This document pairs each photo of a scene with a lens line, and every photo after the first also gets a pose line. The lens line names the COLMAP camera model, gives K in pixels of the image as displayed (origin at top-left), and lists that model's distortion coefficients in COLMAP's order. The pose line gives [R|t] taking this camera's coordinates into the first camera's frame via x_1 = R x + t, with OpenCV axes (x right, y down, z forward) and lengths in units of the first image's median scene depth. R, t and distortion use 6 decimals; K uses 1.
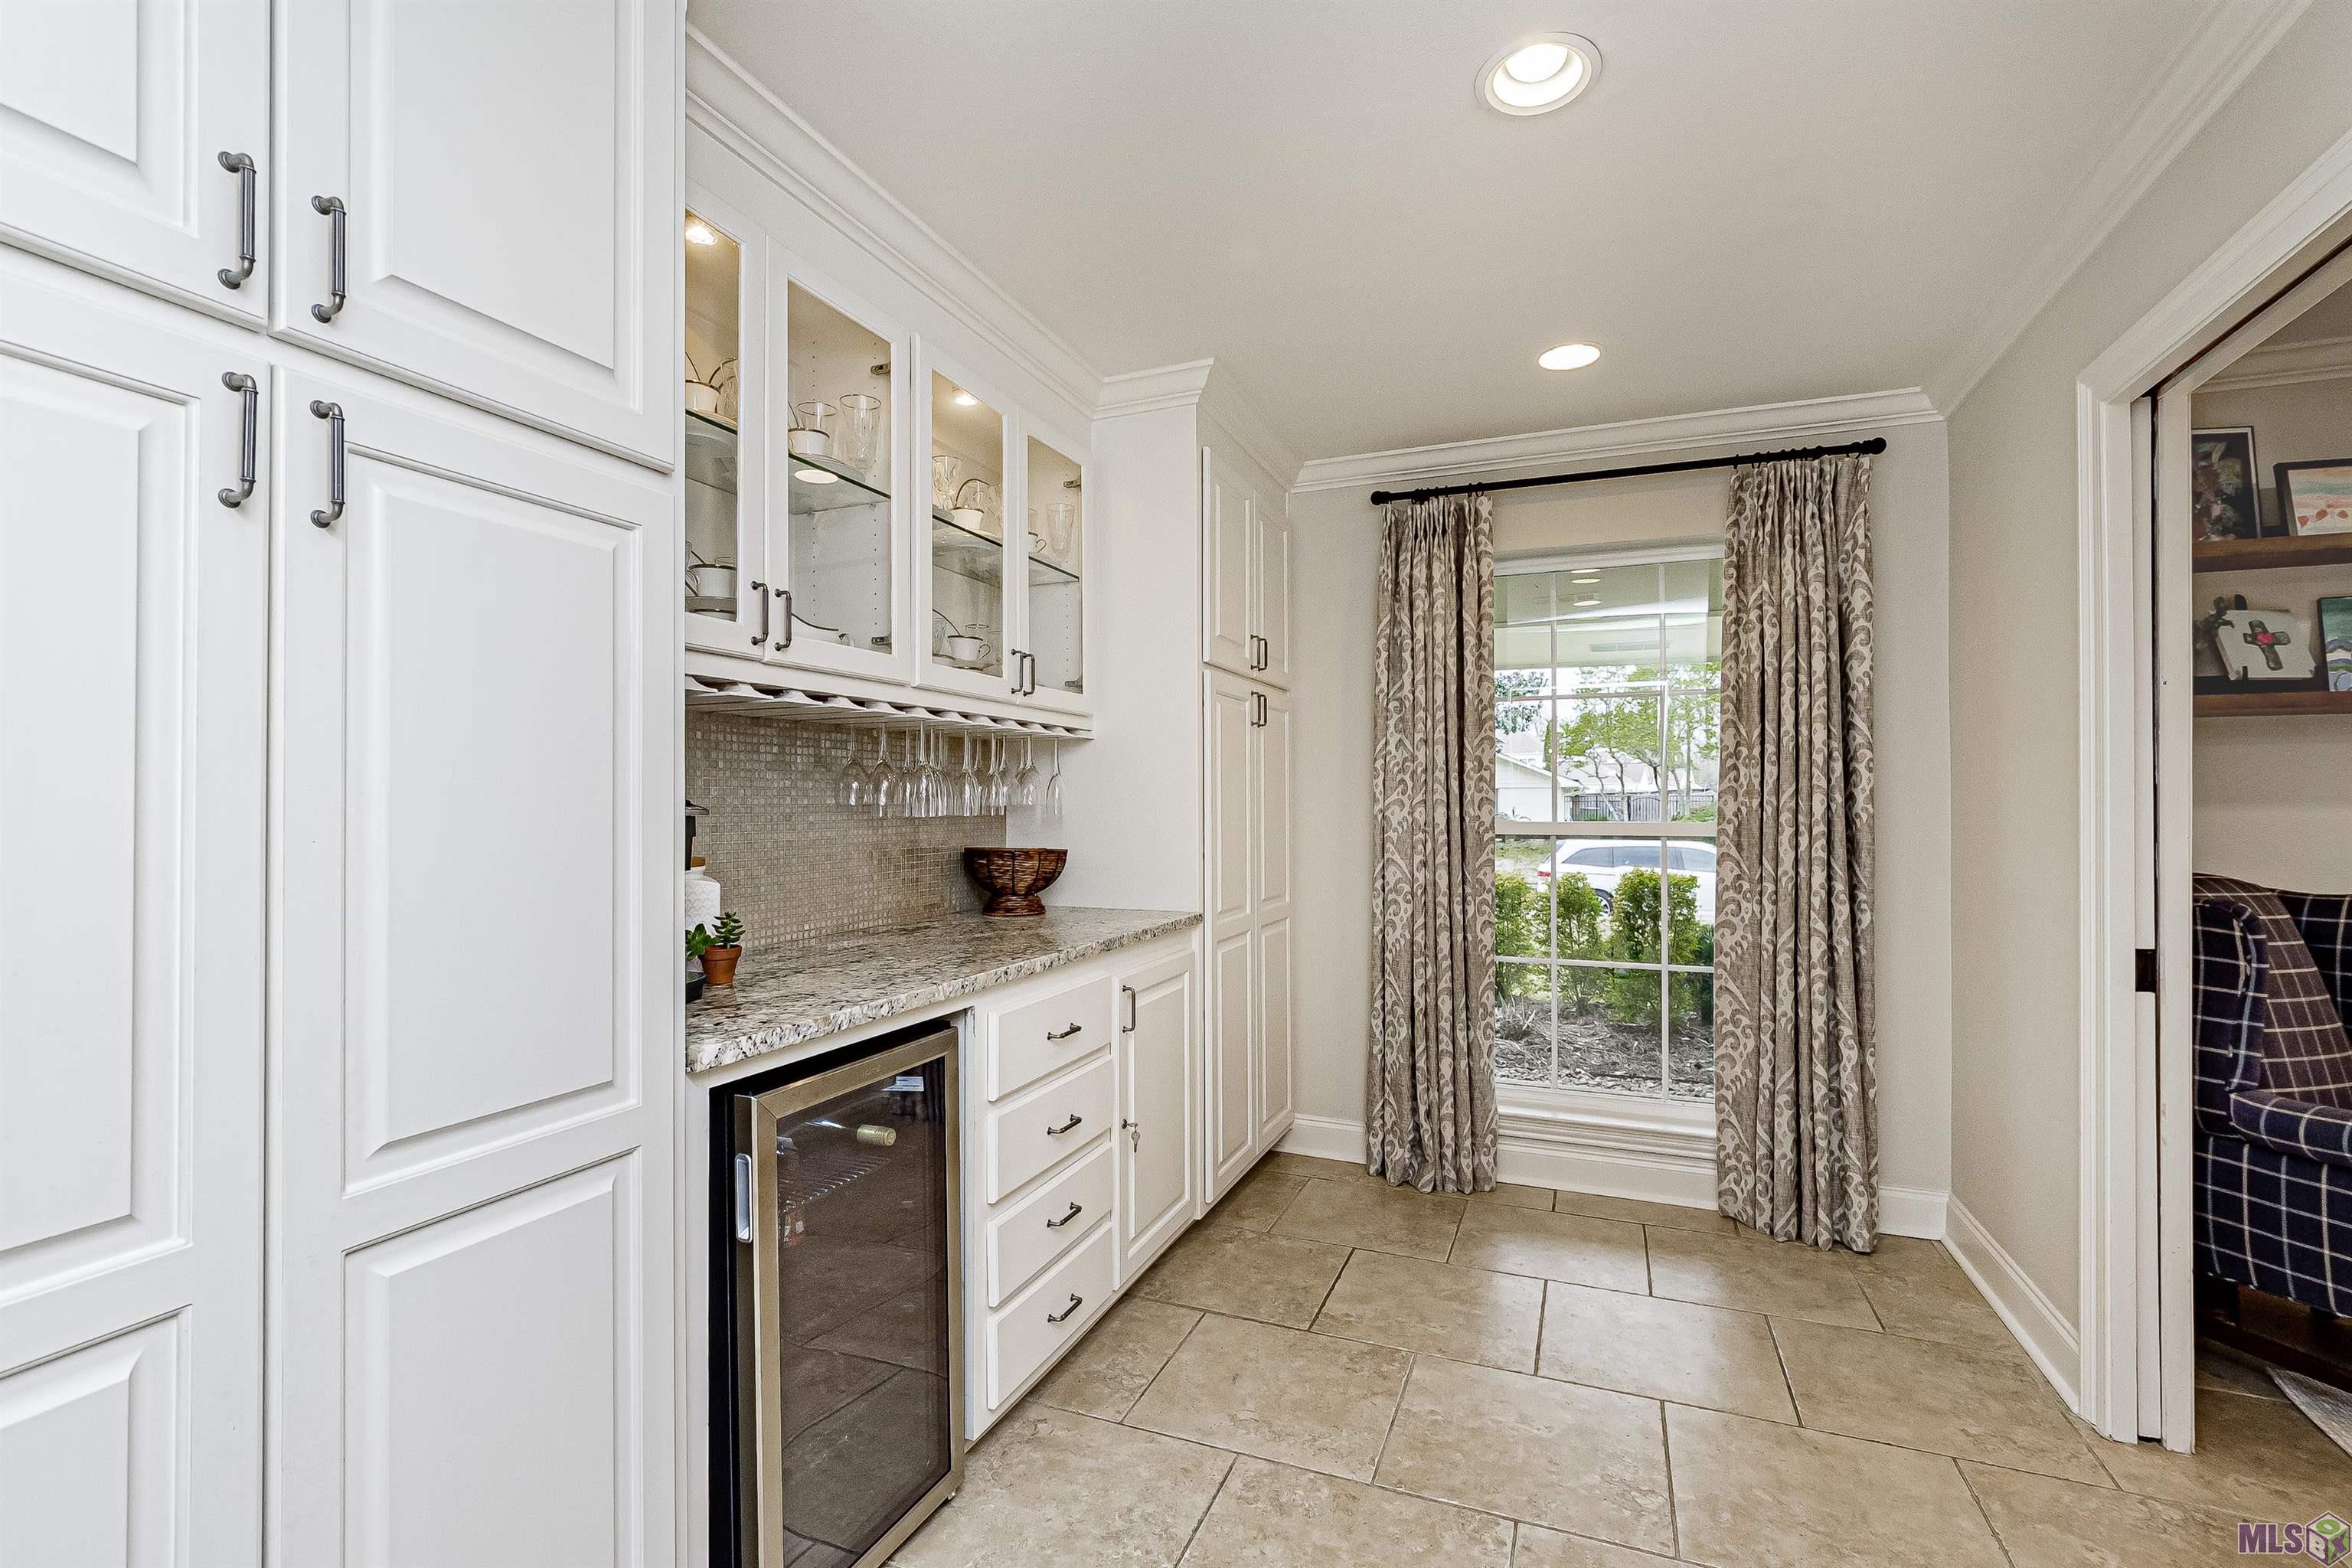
lens RADIAL K [[1075.8, 0, 1157.7], [0, 1075.8, 791.8], [0, 0, 1]] dist [-0.007312, 0.003237]
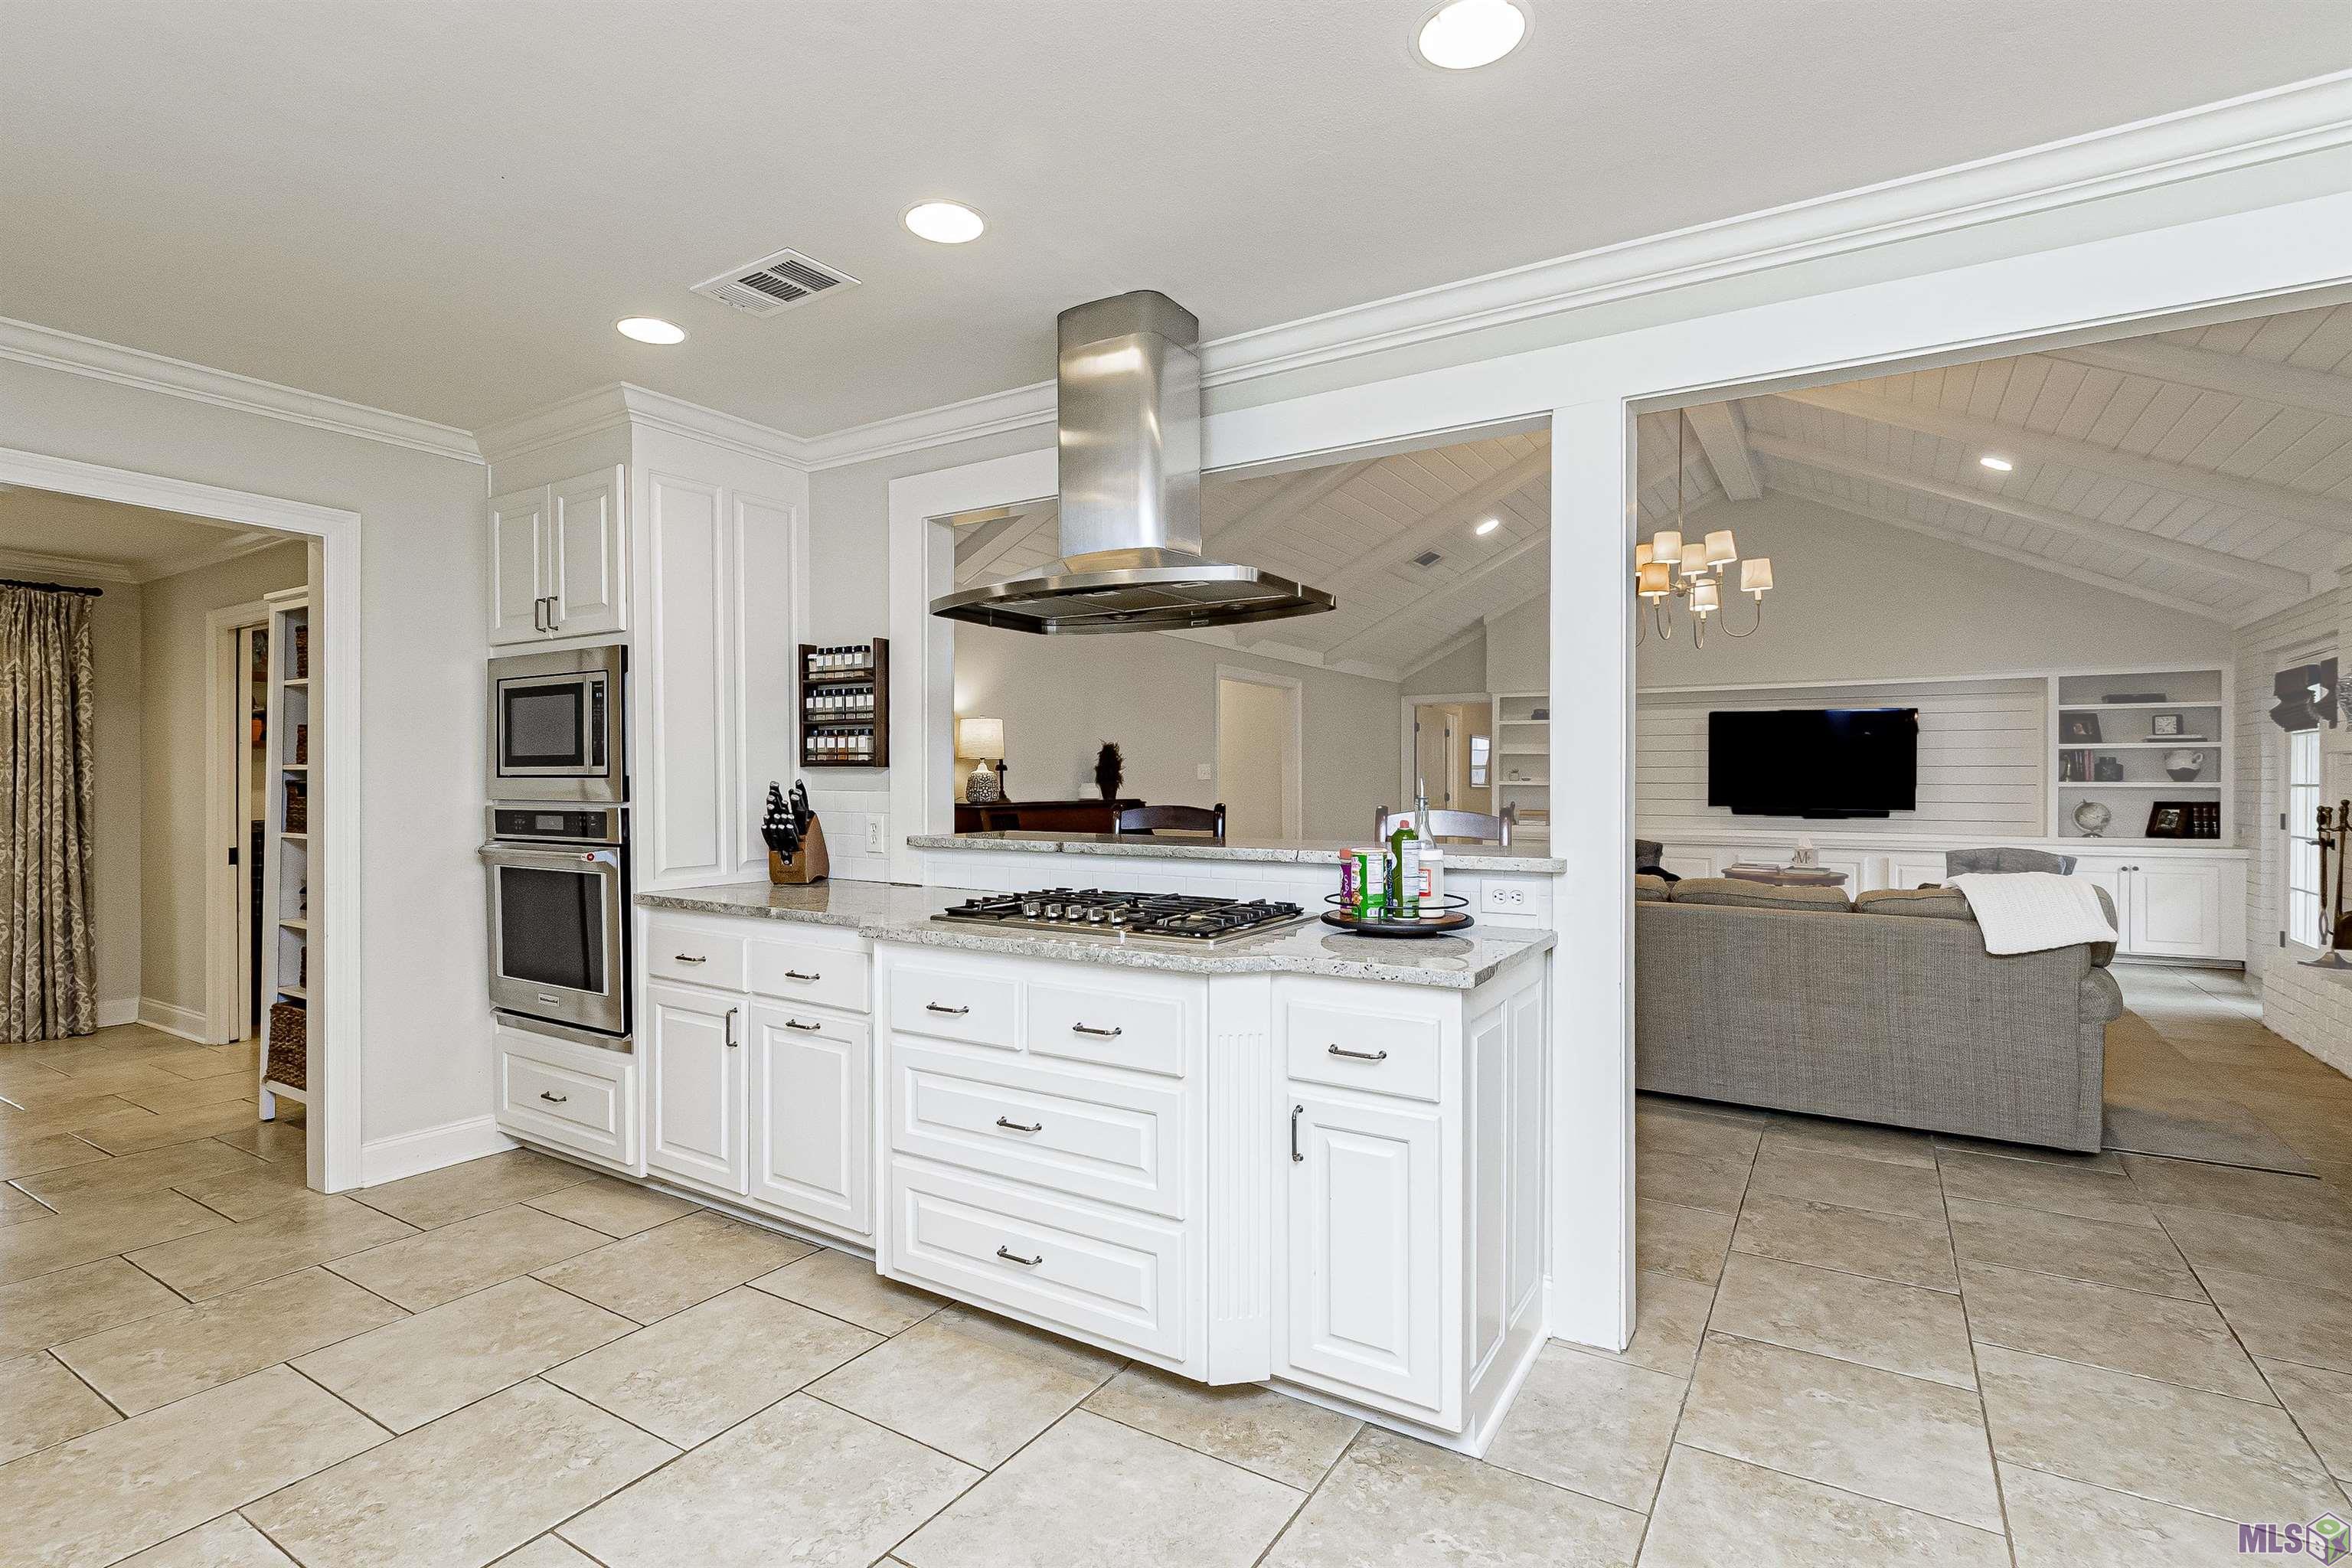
lens RADIAL K [[1075.8, 0, 1197.9], [0, 1075.8, 789.2], [0, 0, 1]] dist [-0.007312, 0.003237]
pose [[0.153153, -0.004310, 0.988193, -0.839123], [-0.008121, 0.999951, 0.005620, -0.015969], [-0.988169, -0.008886, 0.153110, -1.125387]]
